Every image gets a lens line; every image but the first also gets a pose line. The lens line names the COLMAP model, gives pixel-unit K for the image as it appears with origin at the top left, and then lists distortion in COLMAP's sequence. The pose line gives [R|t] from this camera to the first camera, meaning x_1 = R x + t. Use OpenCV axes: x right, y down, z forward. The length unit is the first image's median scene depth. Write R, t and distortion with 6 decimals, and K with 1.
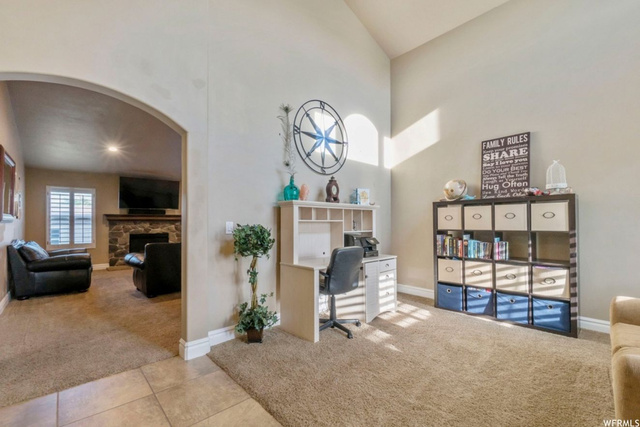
lens RADIAL K [[279.0, 0, 318.9], [0, 279.0, 221.7], [0, 0, 1]] dist [-0.000450, -0.000116]
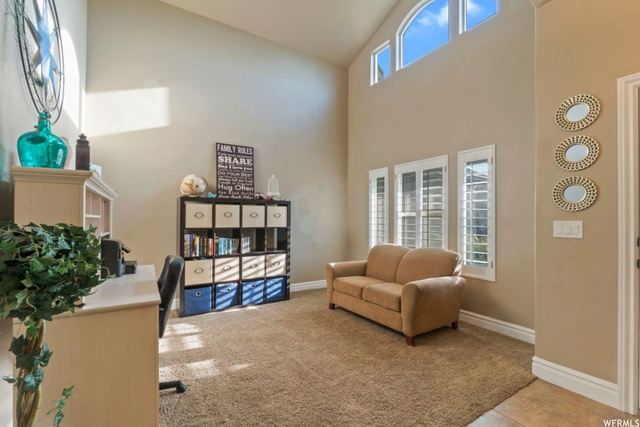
lens RADIAL K [[284.0, 0, 322.8], [0, 284.0, 219.5], [0, 0, 1]] dist [-0.000302, 0.000026]
pose [[0.185244, 0.007067, 0.982667, -0.423617], [-0.008739, 0.999946, -0.005544, 0.001915], [-0.982654, -0.007560, 0.185296, 0.458228]]
